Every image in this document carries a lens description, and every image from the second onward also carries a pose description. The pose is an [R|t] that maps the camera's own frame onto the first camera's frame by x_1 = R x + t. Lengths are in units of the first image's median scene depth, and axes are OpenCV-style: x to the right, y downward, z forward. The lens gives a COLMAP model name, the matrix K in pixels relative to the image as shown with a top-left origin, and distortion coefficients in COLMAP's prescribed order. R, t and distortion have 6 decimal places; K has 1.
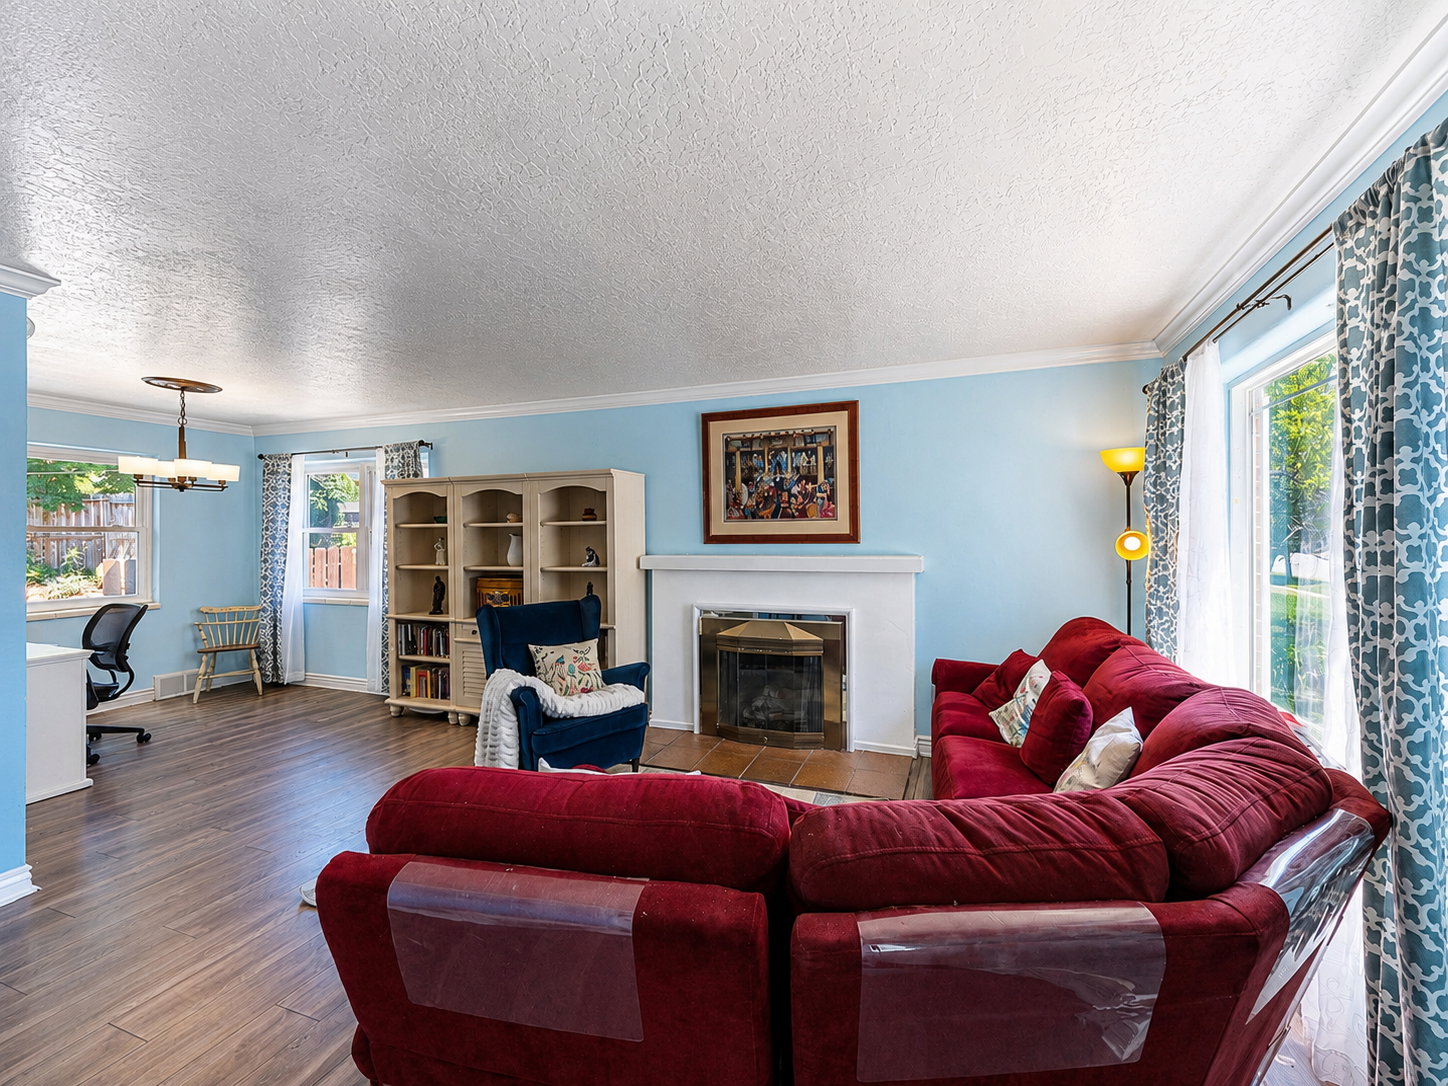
lens RADIAL K [[571.2, 0, 724.0], [0, 571.2, 543.0], [0, 0, 1]] dist [0.000203, -0.000020]
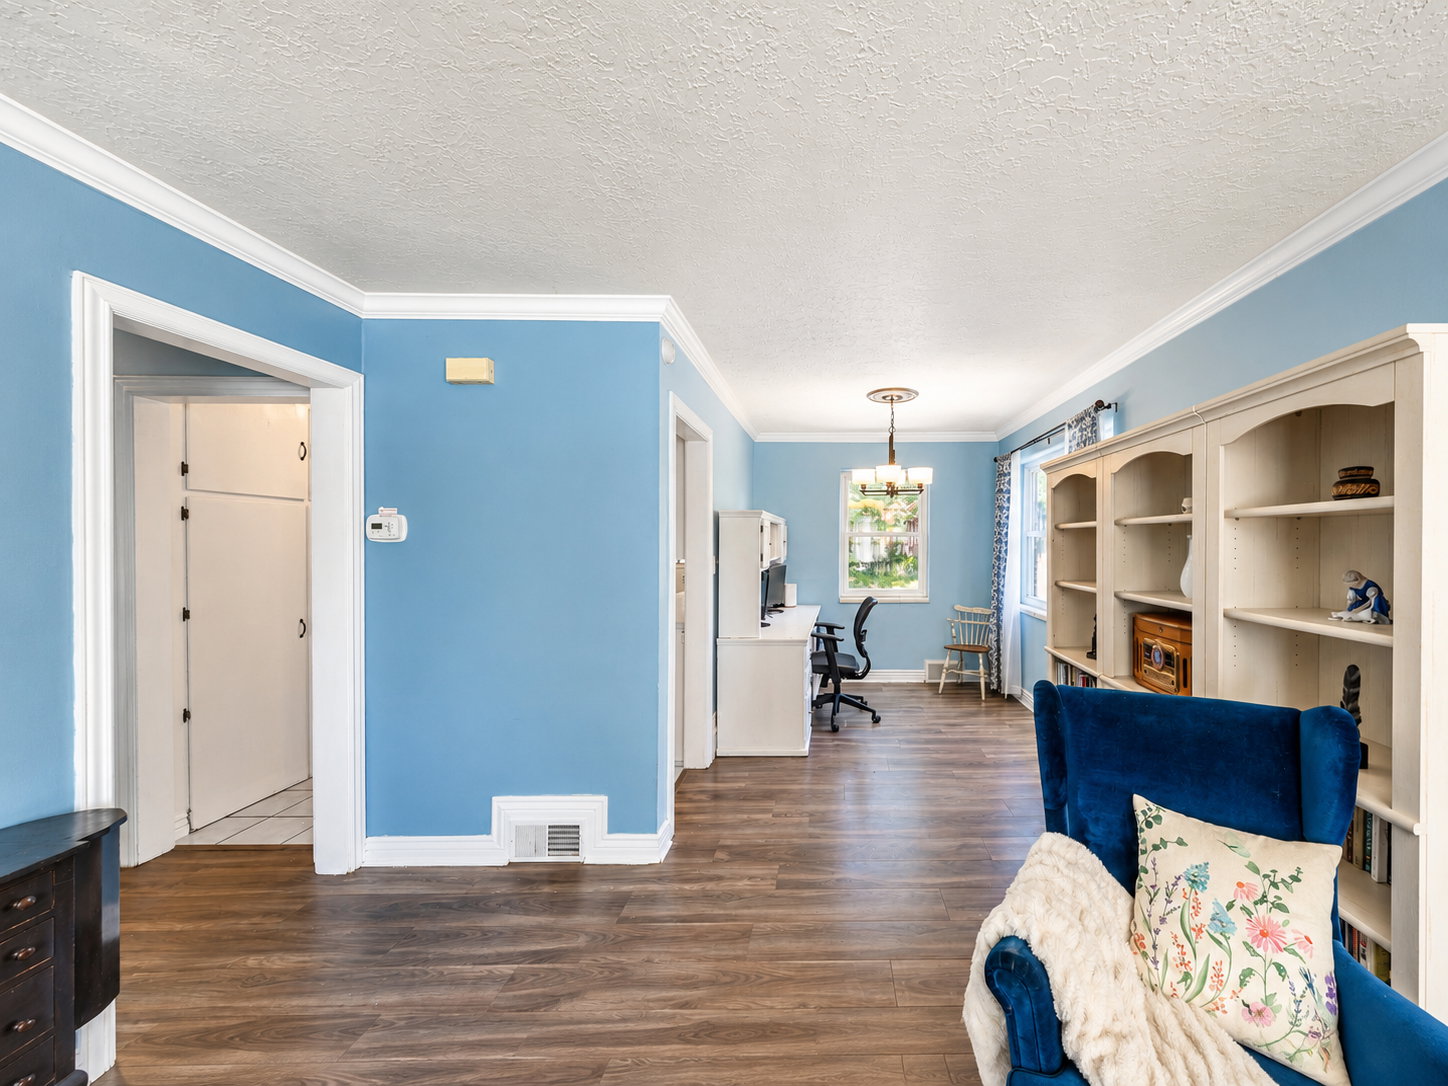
lens RADIAL K [[599.8, 0, 779.9], [0, 599.8, 546.4], [0, 0, 1]] dist [0.000247, -0.016460]
pose [[0.417255, 0.013425, -0.908690, -0.039424], [-0.016175, 0.999842, 0.007344, -0.004793], [0.908645, 0.011634, 0.417407, 0.446638]]
